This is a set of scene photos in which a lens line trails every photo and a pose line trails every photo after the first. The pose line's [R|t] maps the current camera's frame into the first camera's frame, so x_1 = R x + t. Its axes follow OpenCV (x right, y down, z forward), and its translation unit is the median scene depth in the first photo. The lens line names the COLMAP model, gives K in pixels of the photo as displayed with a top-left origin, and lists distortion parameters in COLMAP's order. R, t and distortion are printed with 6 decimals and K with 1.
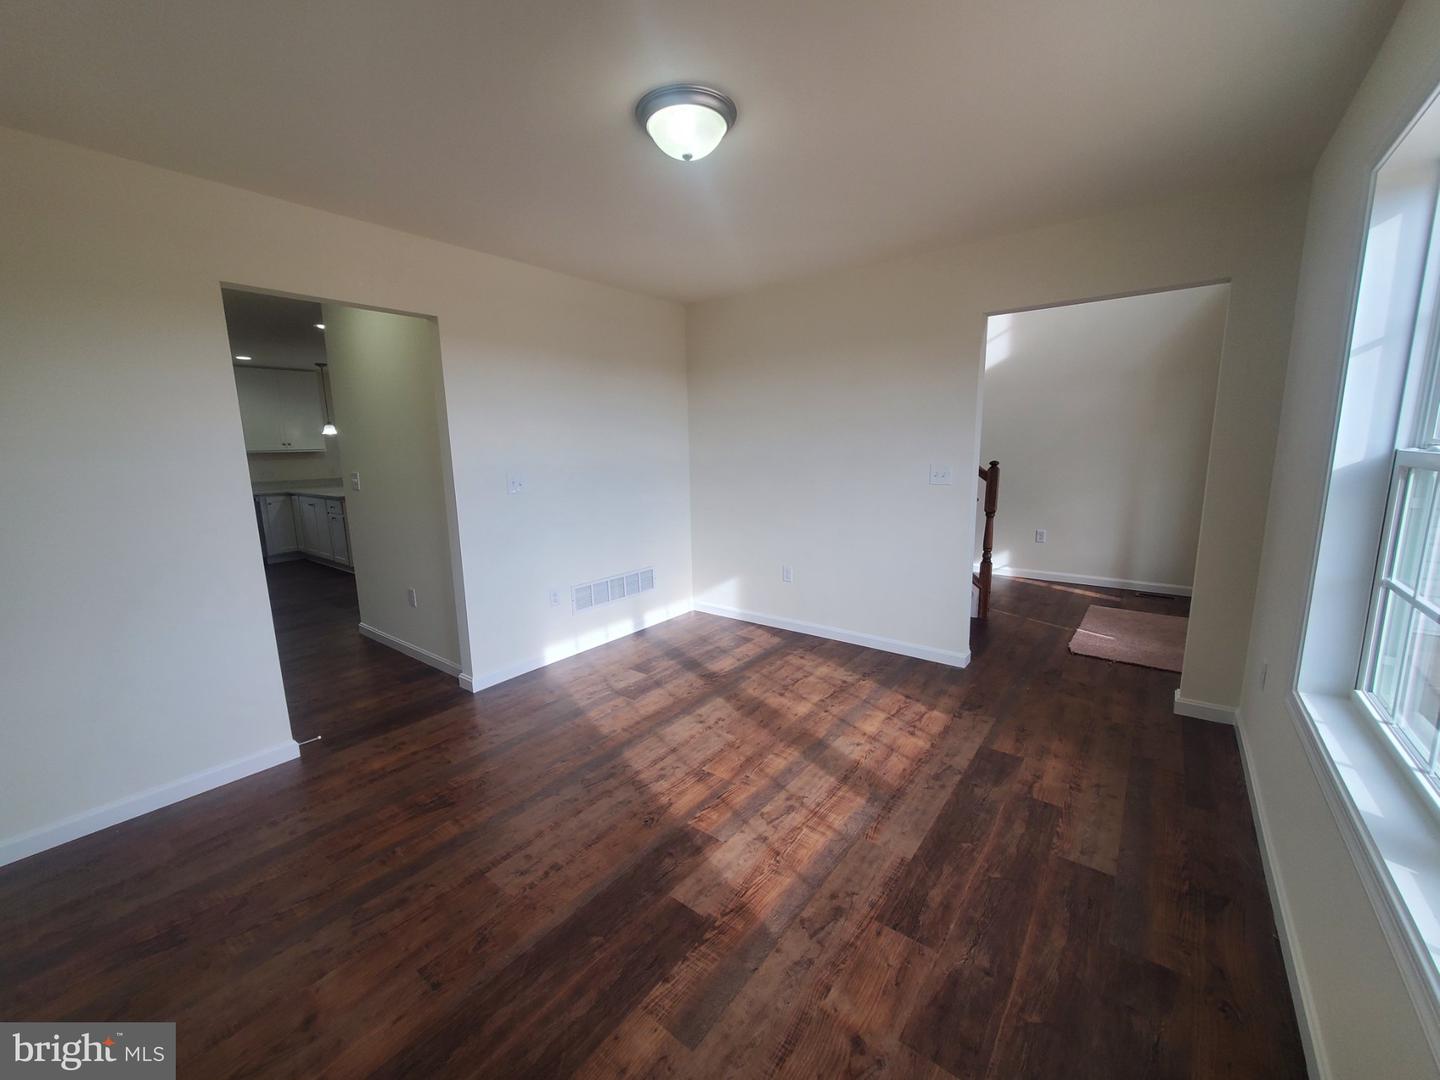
lens RADIAL K [[569.3, 0, 713.2], [0, 569.3, 537.9], [0, 0, 1]] dist [0.000593, 0.000043]
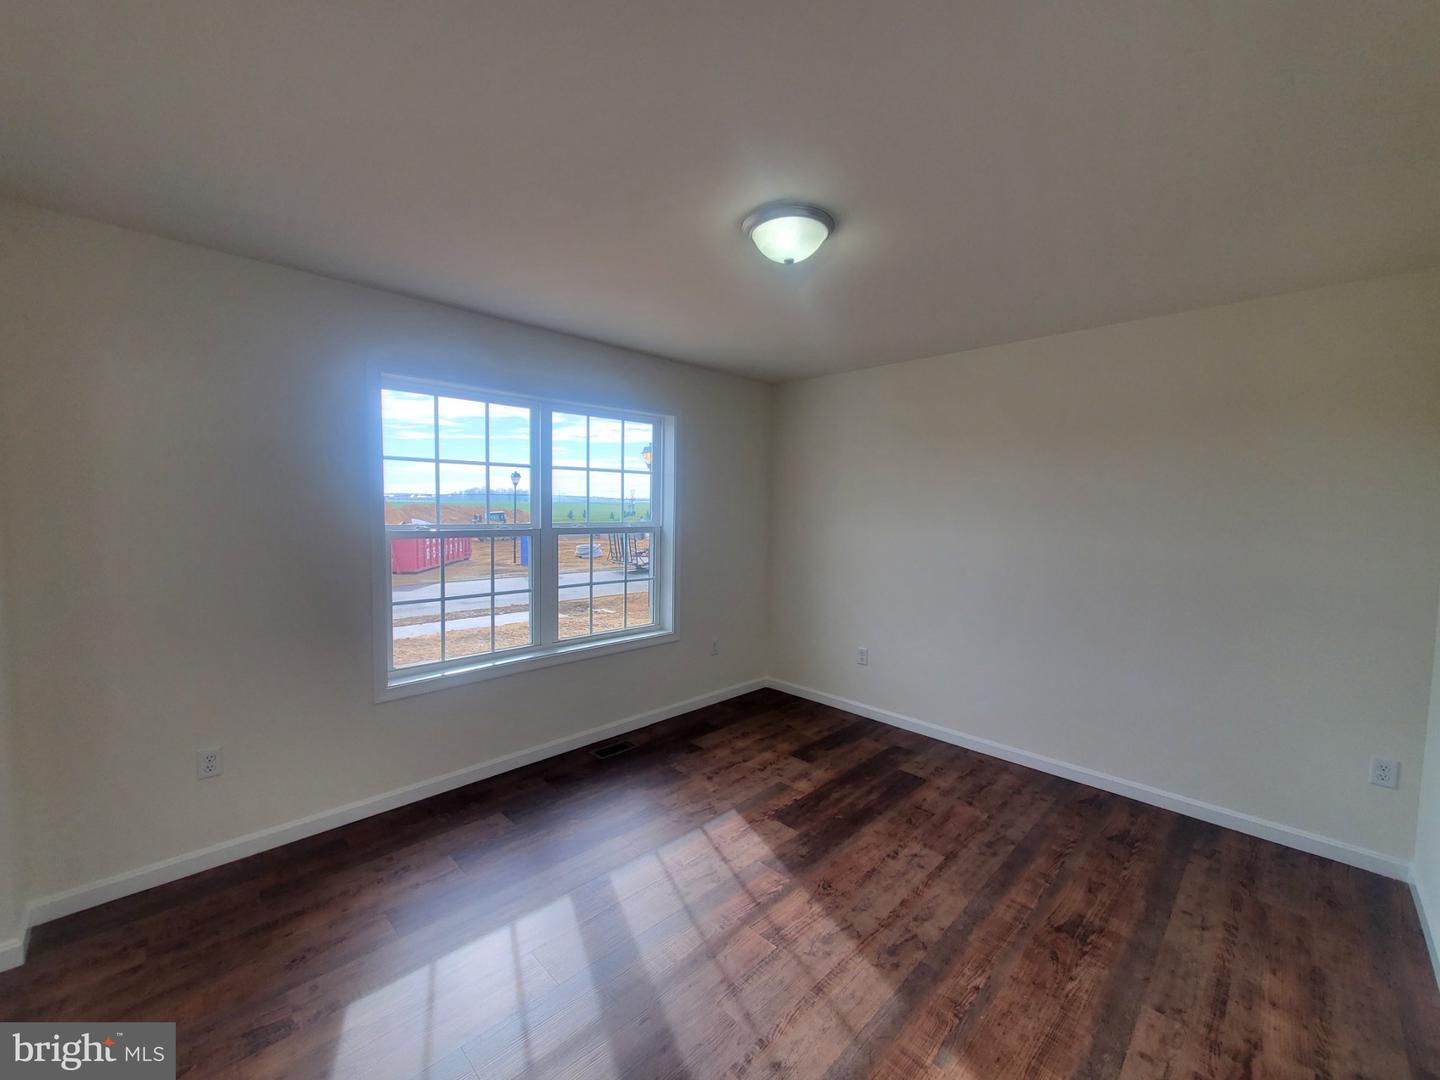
lens RADIAL K [[611.3, 0, 733.6], [0, 611.3, 547.4], [0, 0, 1]] dist [-0.000386, -0.000060]
pose [[-0.995970, -0.000634, 0.089688, -0.044086], [0.020293, 0.972451, 0.232223, -0.389404], [-0.087364, 0.233107, -0.968519, 2.051029]]
